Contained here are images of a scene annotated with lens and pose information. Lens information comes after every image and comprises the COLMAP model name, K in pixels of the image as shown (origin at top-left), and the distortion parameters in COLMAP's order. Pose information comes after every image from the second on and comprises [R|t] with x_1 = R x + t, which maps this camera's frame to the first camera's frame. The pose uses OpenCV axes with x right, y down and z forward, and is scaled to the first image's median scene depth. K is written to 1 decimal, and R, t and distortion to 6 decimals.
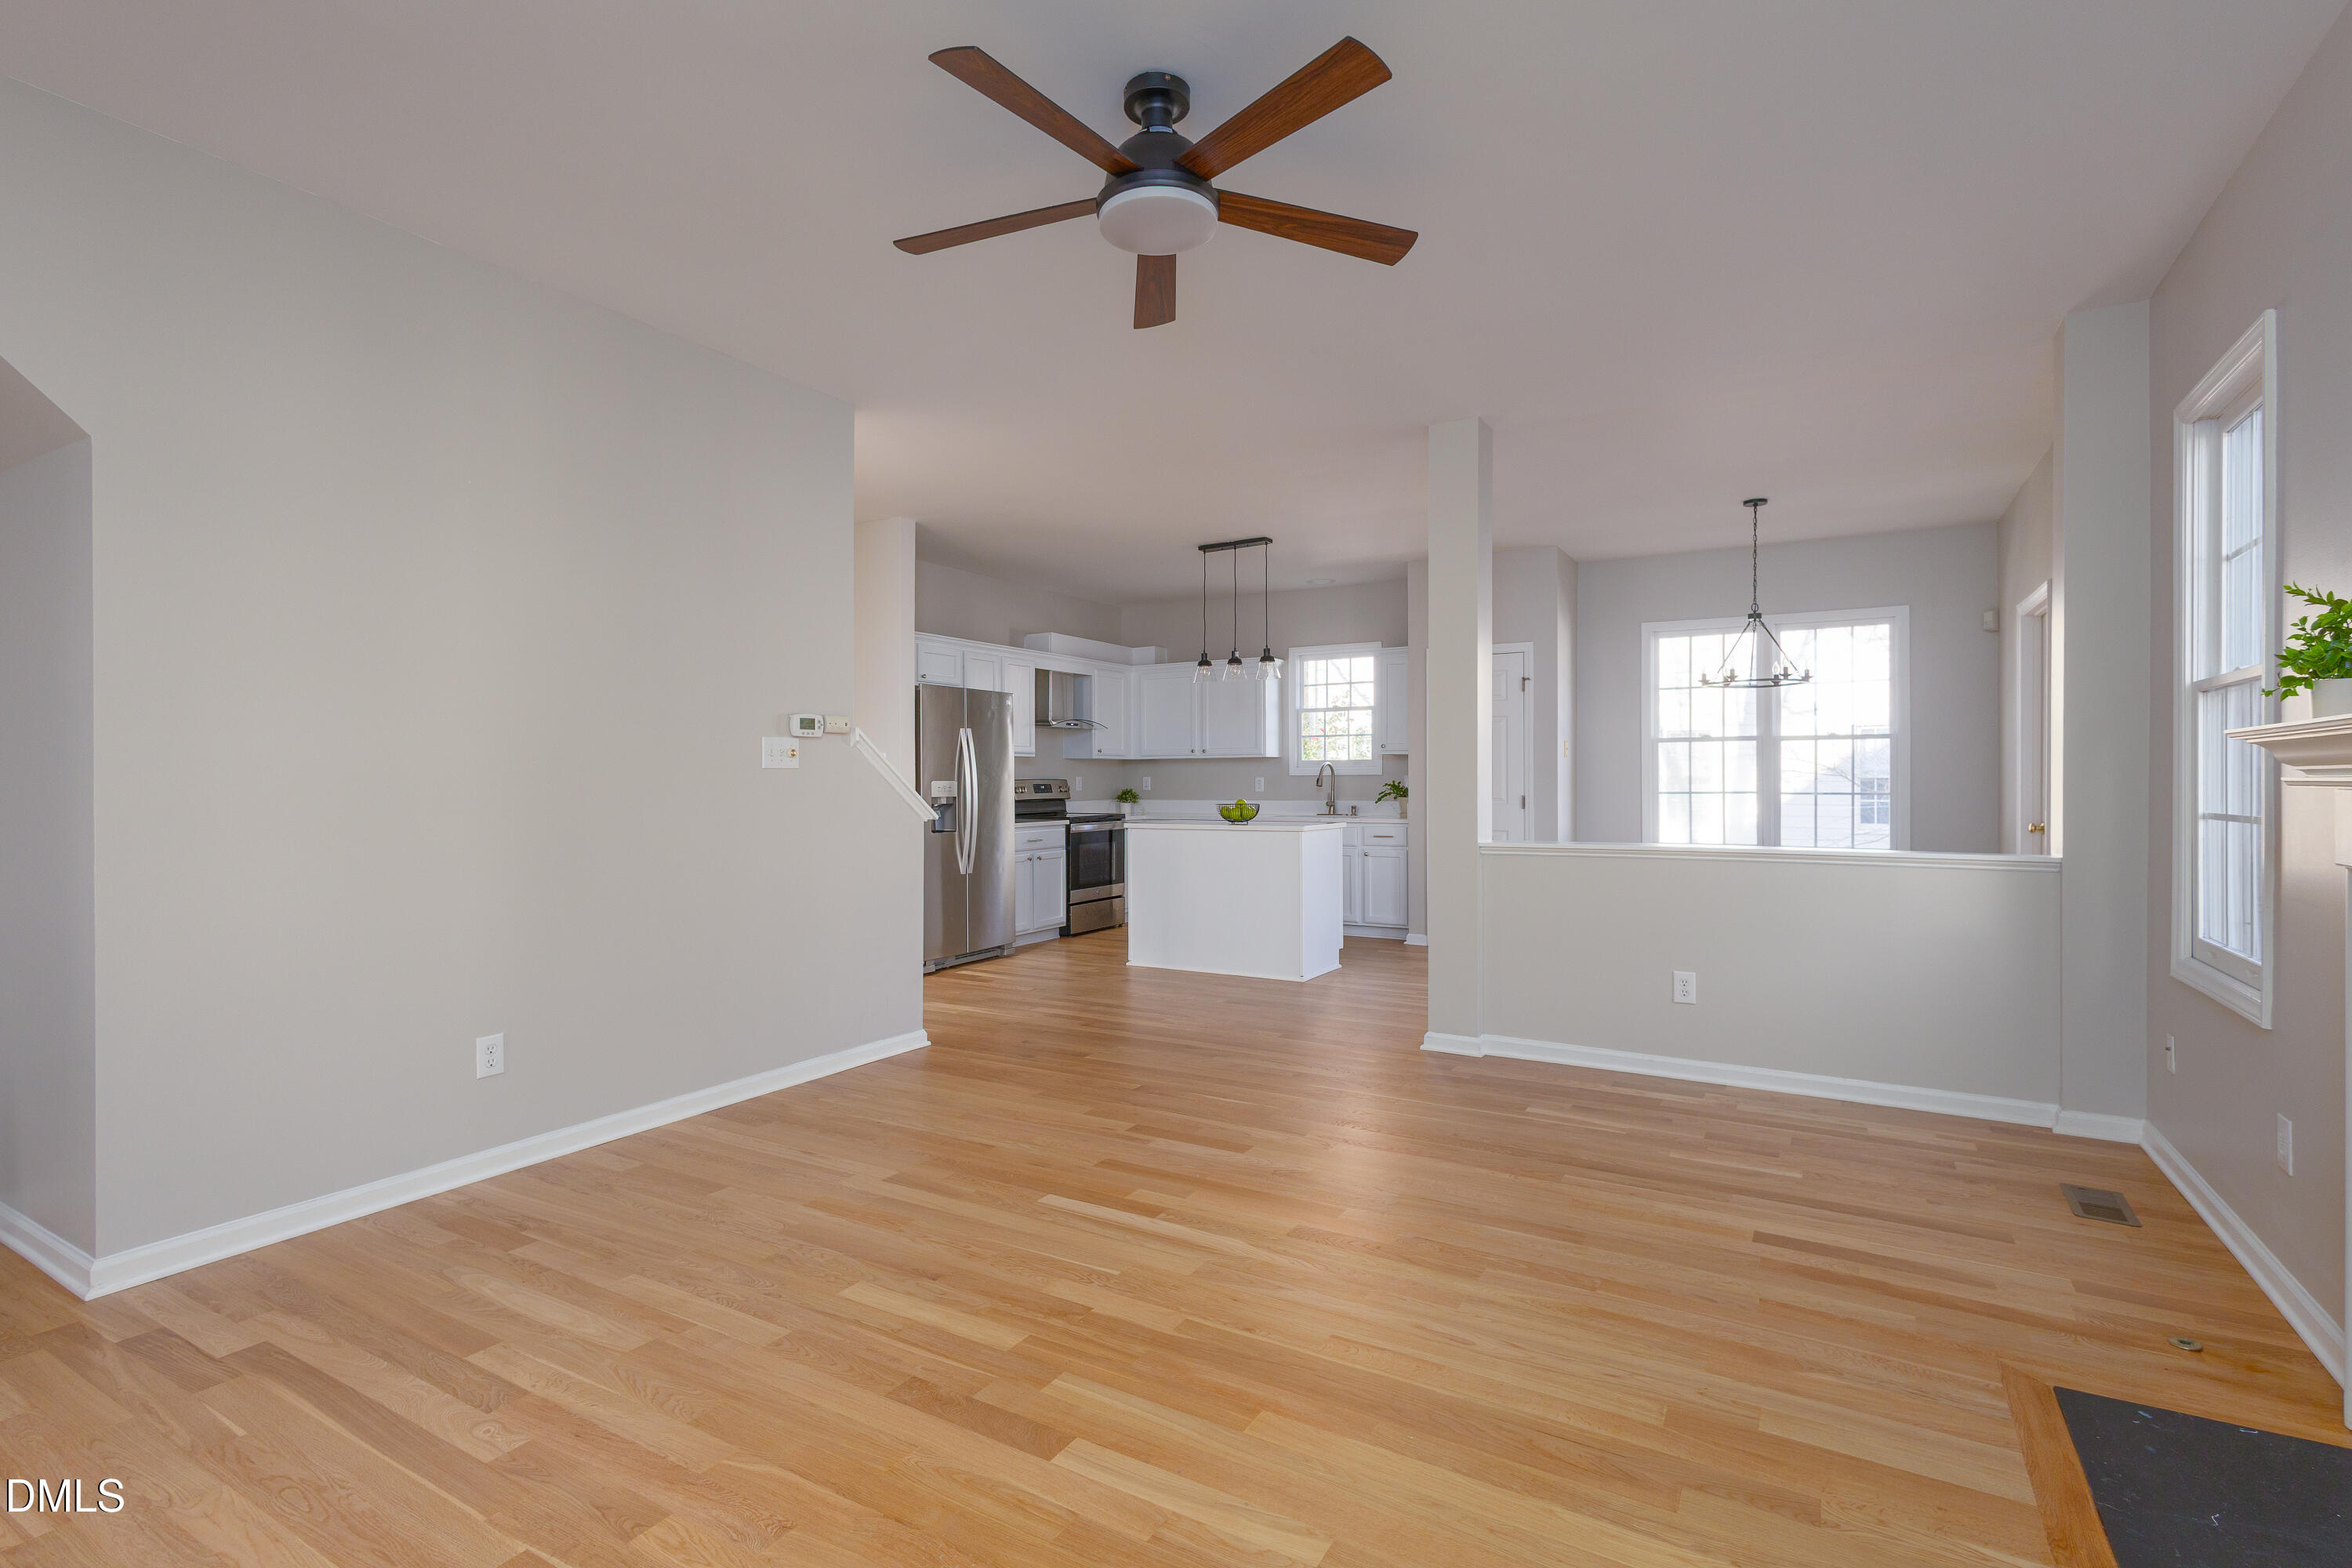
lens RADIAL K [[1105.5, 0, 1175.4], [0, 1105.5, 781.4], [0, 0, 1]] dist [0.005364, 0.000444]
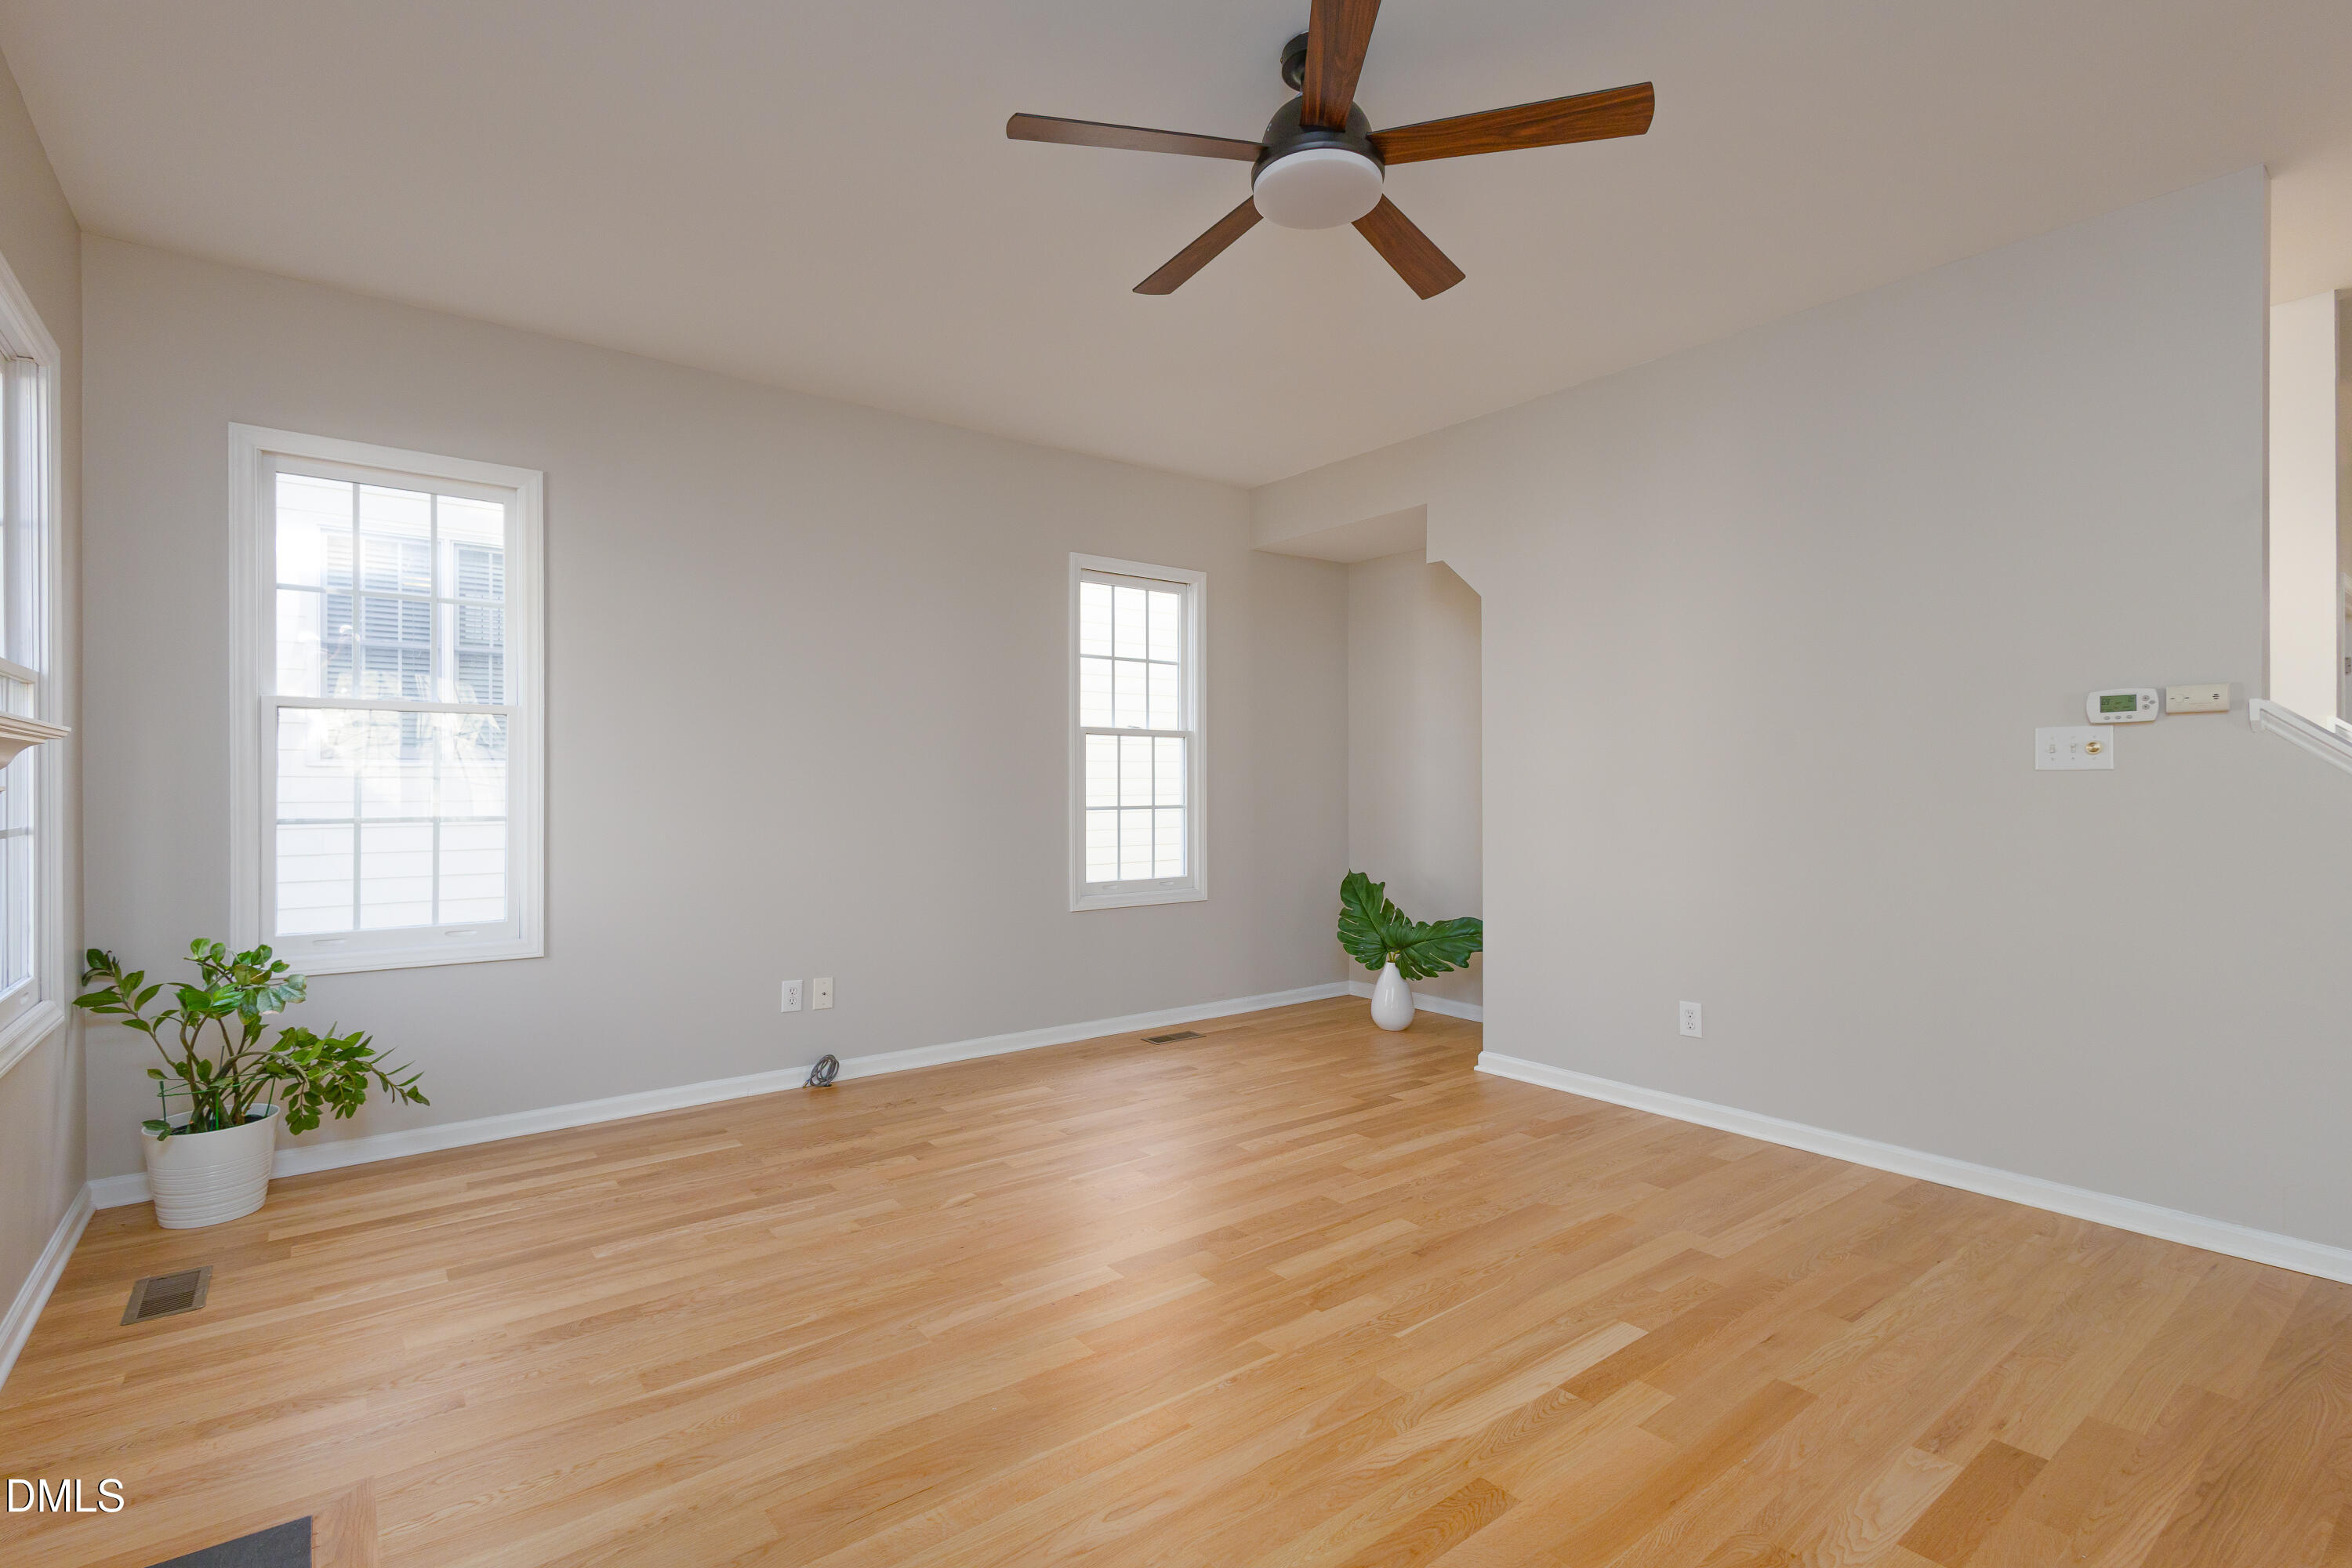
lens RADIAL K [[1105.5, 0, 1178.4], [0, 1105.5, 784.3], [0, 0, 1]] dist [0.005364, 0.000444]
pose [[-0.371851, 0.001734, -0.928291, 0.747490], [-0.001035, 0.999997, 0.002282, -0.004520], [0.928292, 0.001810, -0.371849, 1.031110]]
